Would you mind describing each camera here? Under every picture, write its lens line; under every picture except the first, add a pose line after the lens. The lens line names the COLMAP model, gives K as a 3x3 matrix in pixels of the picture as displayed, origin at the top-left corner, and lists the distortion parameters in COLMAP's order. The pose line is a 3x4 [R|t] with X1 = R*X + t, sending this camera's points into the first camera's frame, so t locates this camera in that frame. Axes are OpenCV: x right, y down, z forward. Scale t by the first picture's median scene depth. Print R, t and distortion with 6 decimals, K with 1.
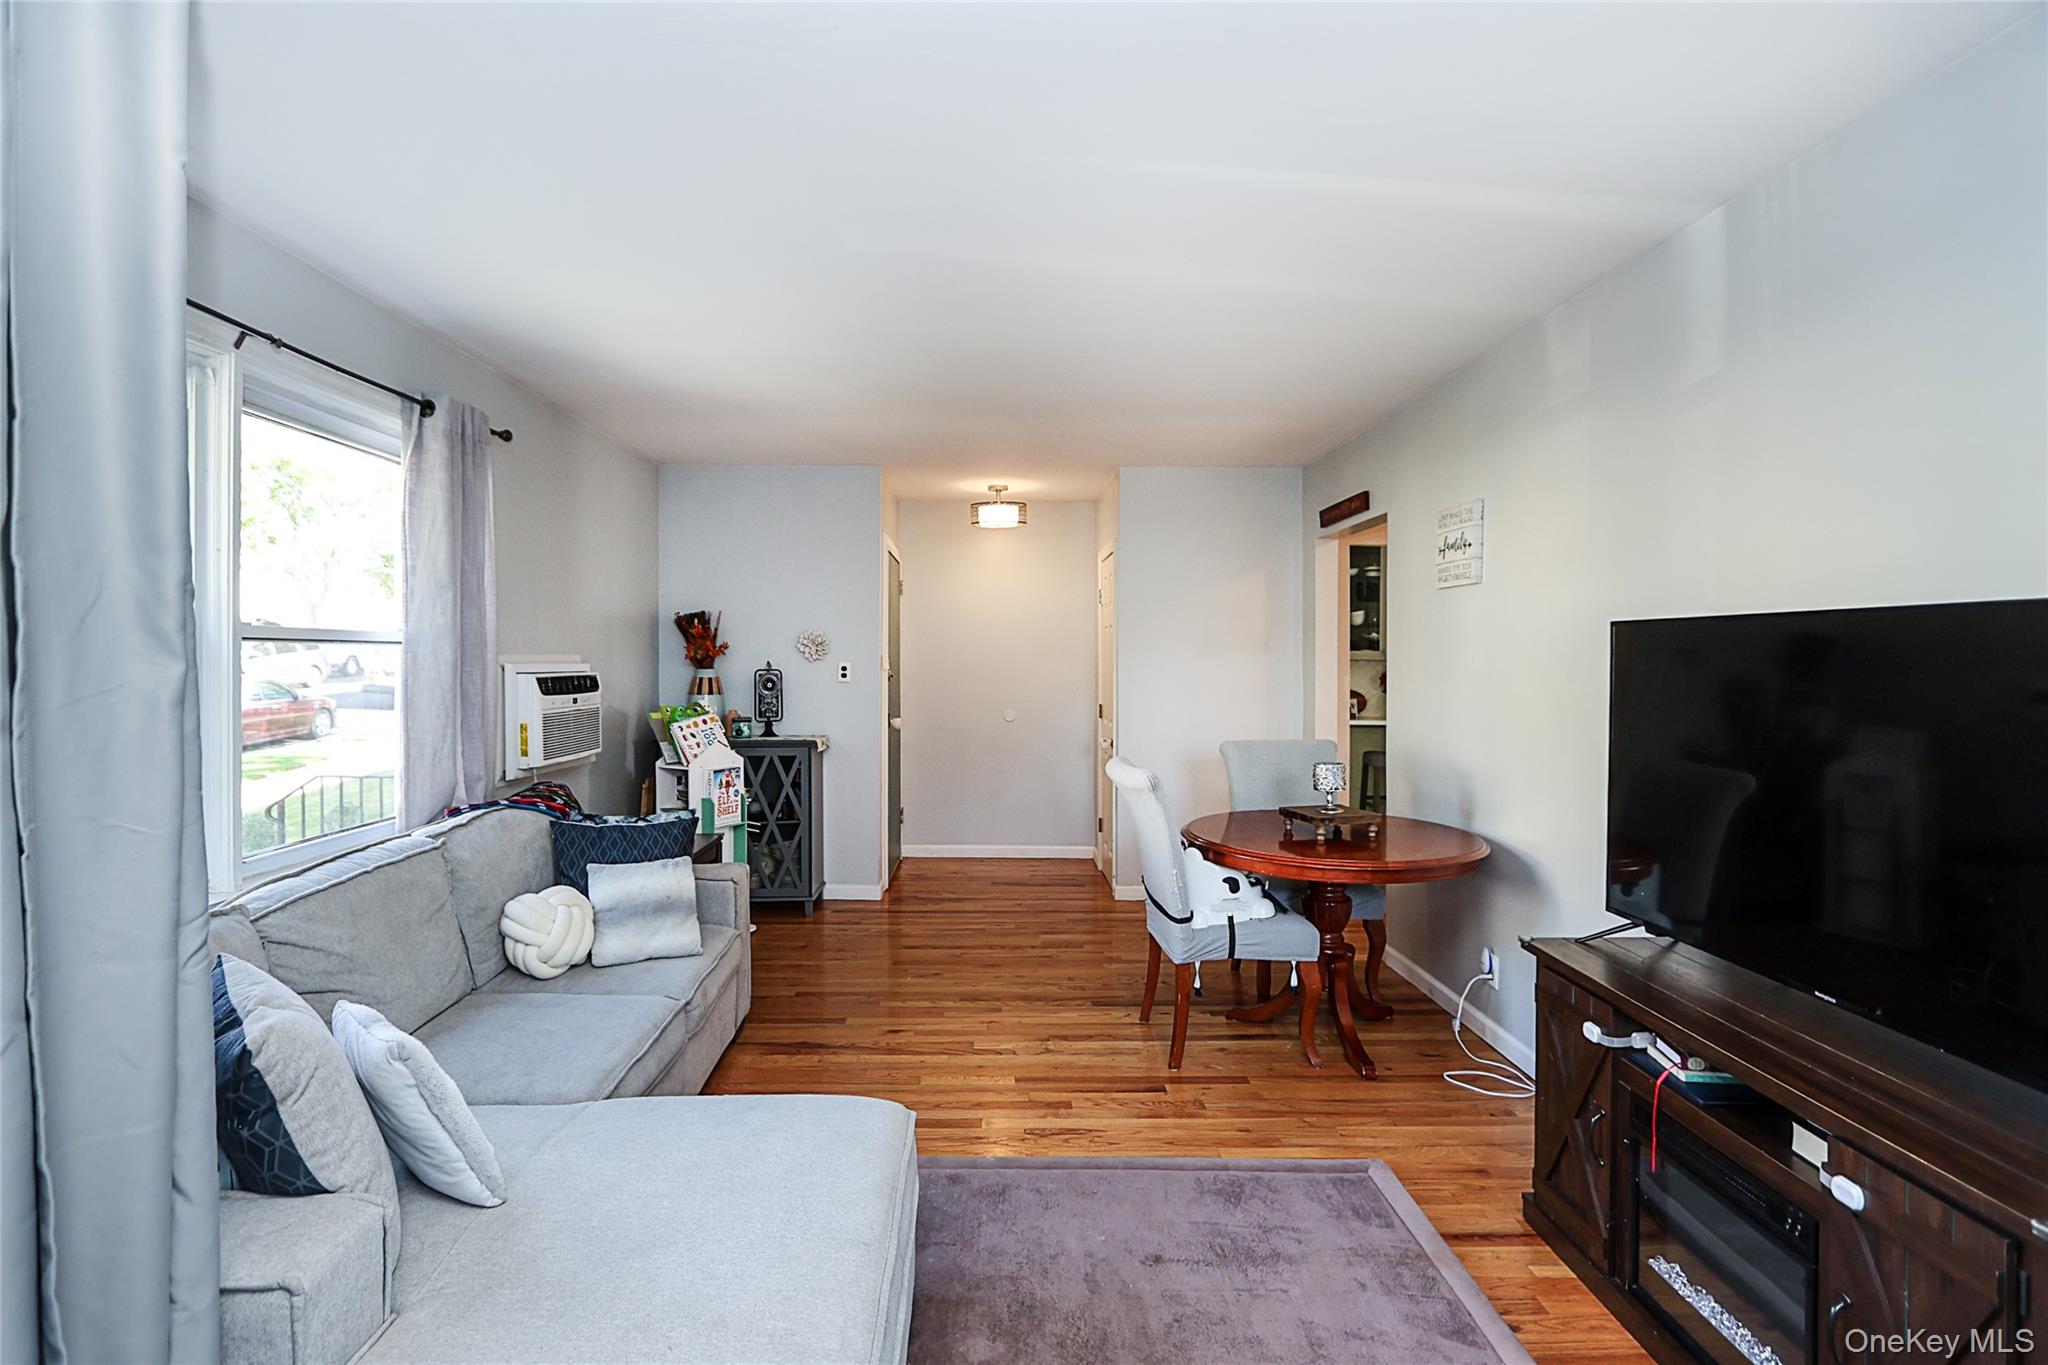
lens RADIAL K [[945.5, 0, 1032.9], [0, 945.5, 668.4], [0, 0, 1]] dist [-0.016776, 0.003289]
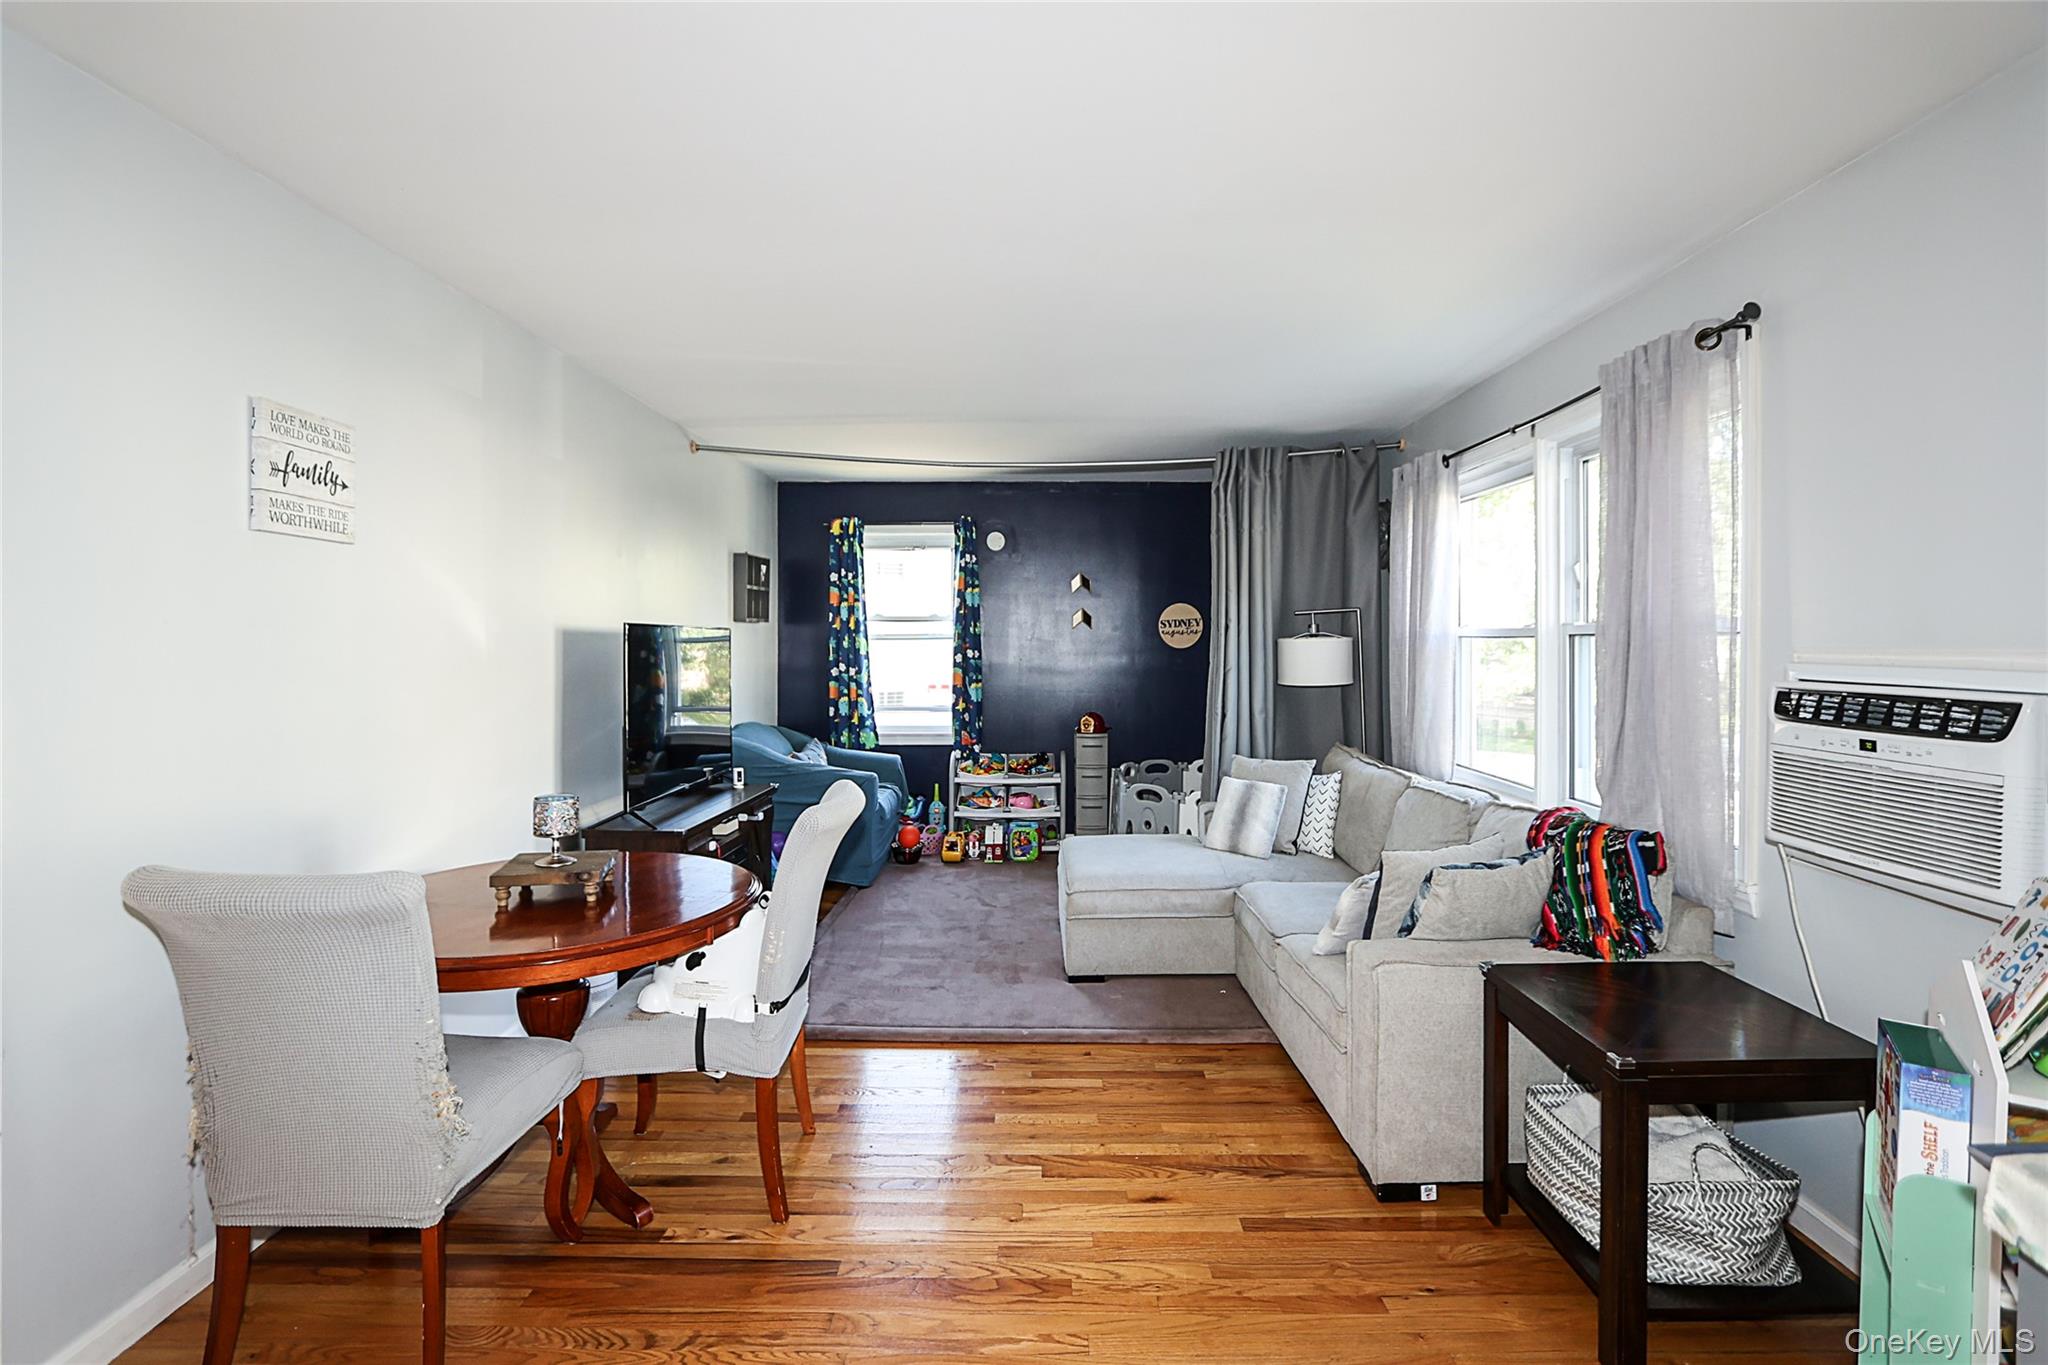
lens RADIAL K [[945.5, 0, 1043.5], [0, 945.5, 637.4], [0, 0, 1]] dist [-0.016776, 0.003289]
pose [[-0.999668, -0.005349, 0.025211, -0.076194], [-0.004989, 0.999885, 0.014348, -0.028354], [-0.025285, 0.014217, -0.999579, 1.589672]]
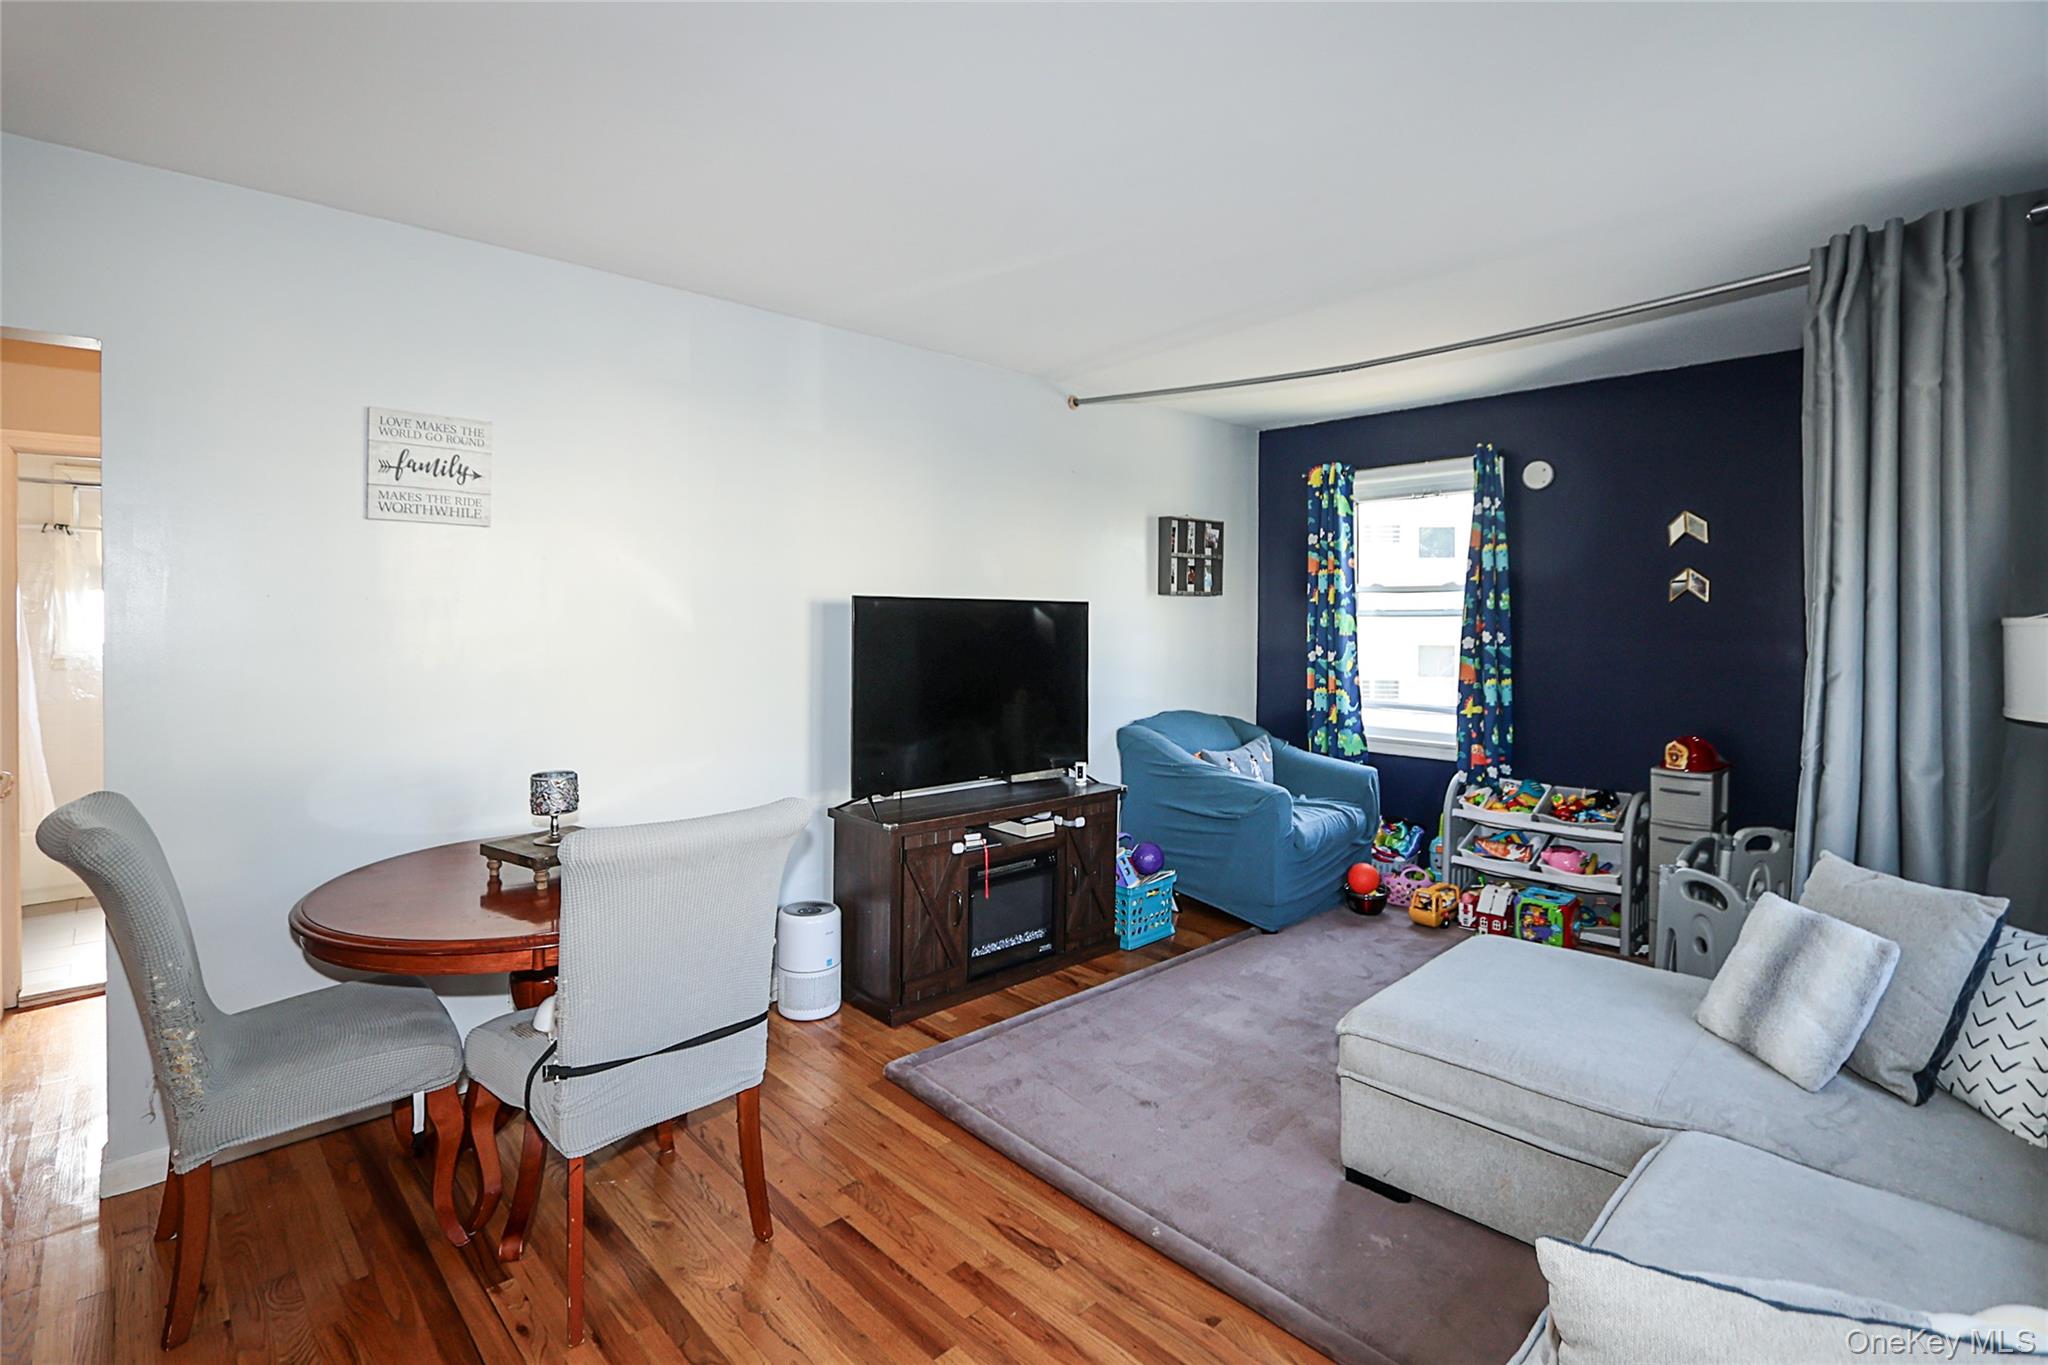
lens RADIAL K [[945.5, 0, 1014.6], [0, 945.5, 619.2], [0, 0, 1]] dist [-0.016776, 0.003289]
pose [[-0.664302, -0.011864, 0.747370, -0.399355], [0.003587, 0.999812, 0.019060, -0.021834], [-0.747456, 0.015343, -0.664135, 1.138146]]
